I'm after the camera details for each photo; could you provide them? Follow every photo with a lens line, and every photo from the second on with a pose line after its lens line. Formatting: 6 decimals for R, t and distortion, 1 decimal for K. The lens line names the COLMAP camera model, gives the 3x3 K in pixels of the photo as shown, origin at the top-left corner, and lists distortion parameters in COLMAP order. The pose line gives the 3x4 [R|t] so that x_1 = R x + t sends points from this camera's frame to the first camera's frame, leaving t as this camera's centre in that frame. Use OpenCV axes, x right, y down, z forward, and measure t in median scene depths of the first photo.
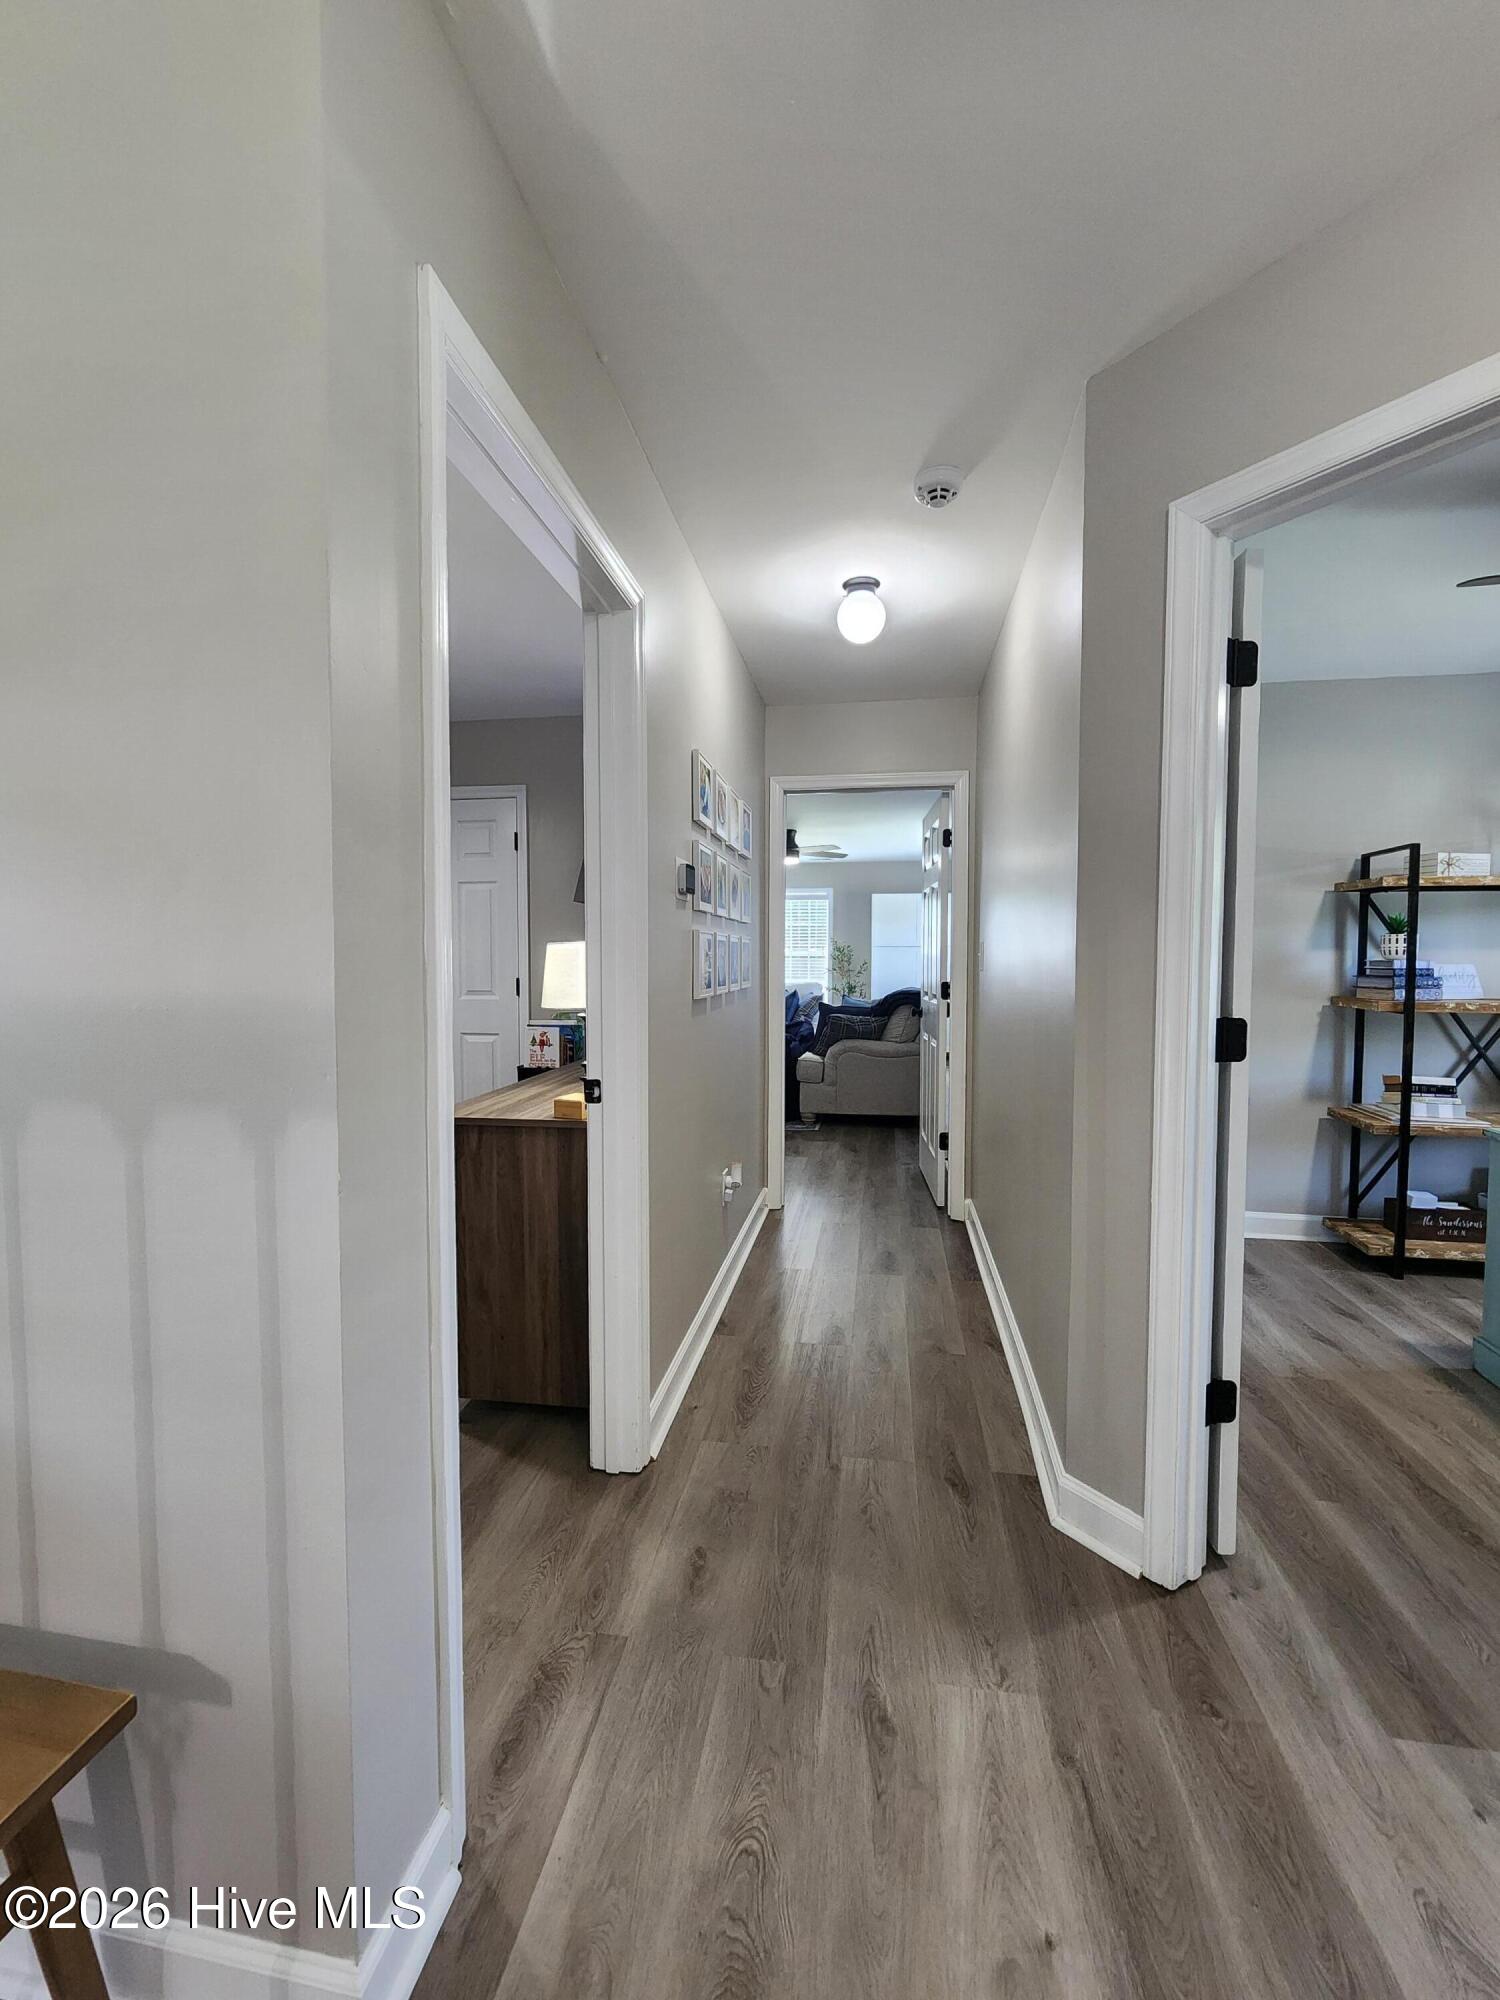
lens RADIAL K [[821.1, 0, 742.9], [0, 821.1, 997.7], [0, 0, 1]] dist [0.000557, -0.000436]
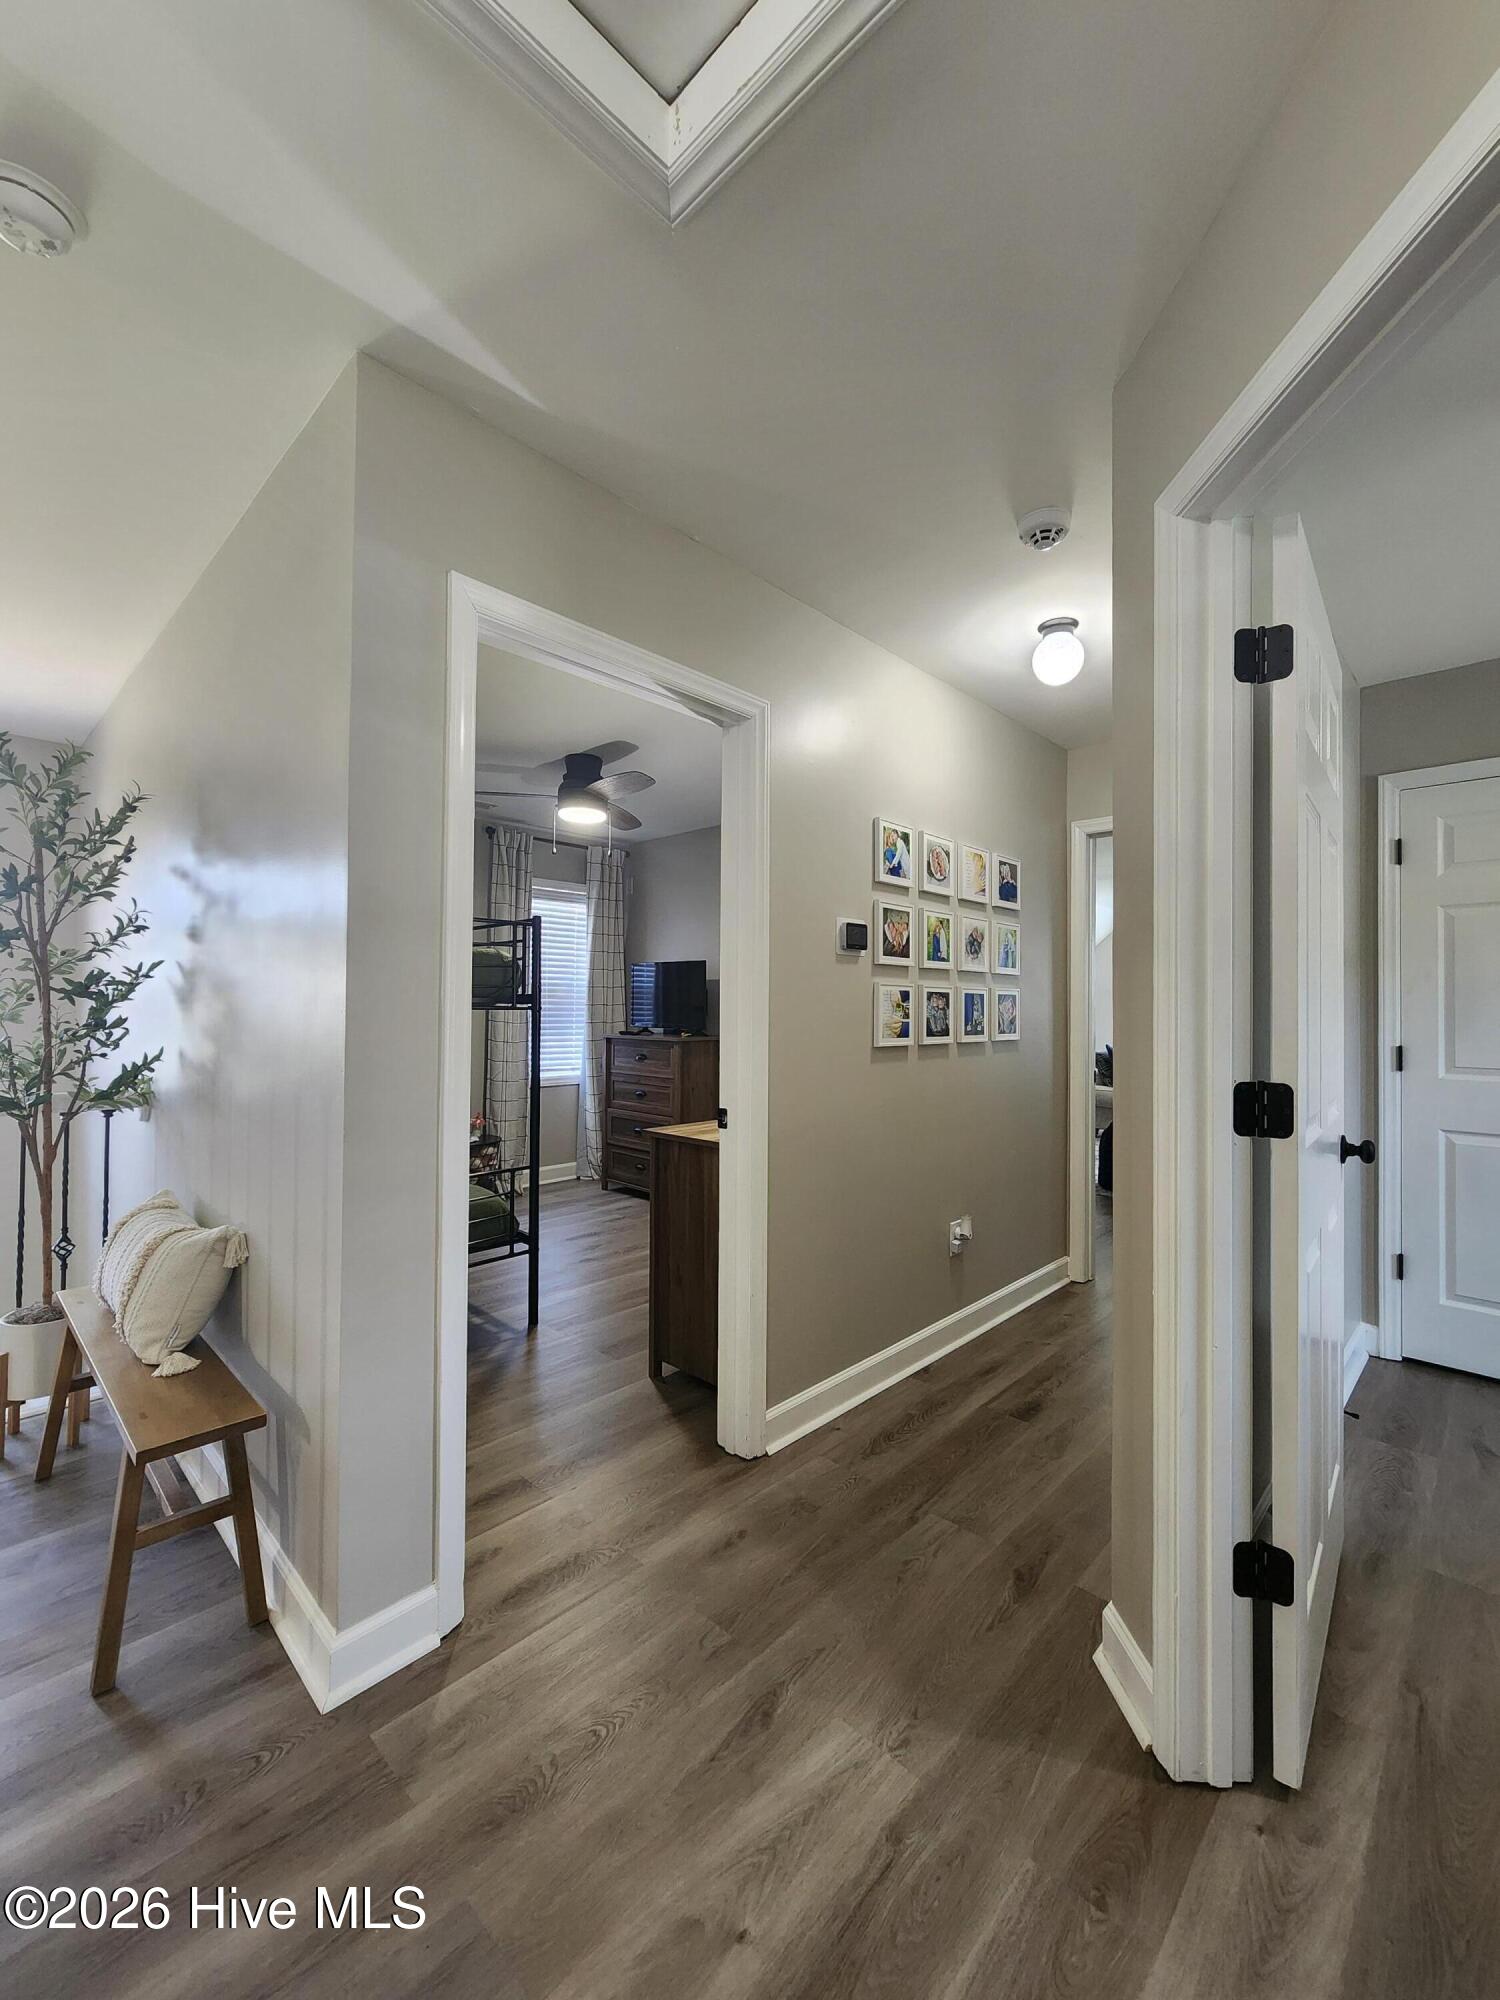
lens RADIAL K [[821.1, 0, 768.4], [0, 821.1, 1005.2], [0, 0, 1]] dist [0.000557, -0.000436]
pose [[0.825608, 0.005498, -0.564217, 0.690221], [-0.036730, 0.998355, -0.044017, -0.000593], [0.563047, 0.057064, 0.824452, 0.055047]]
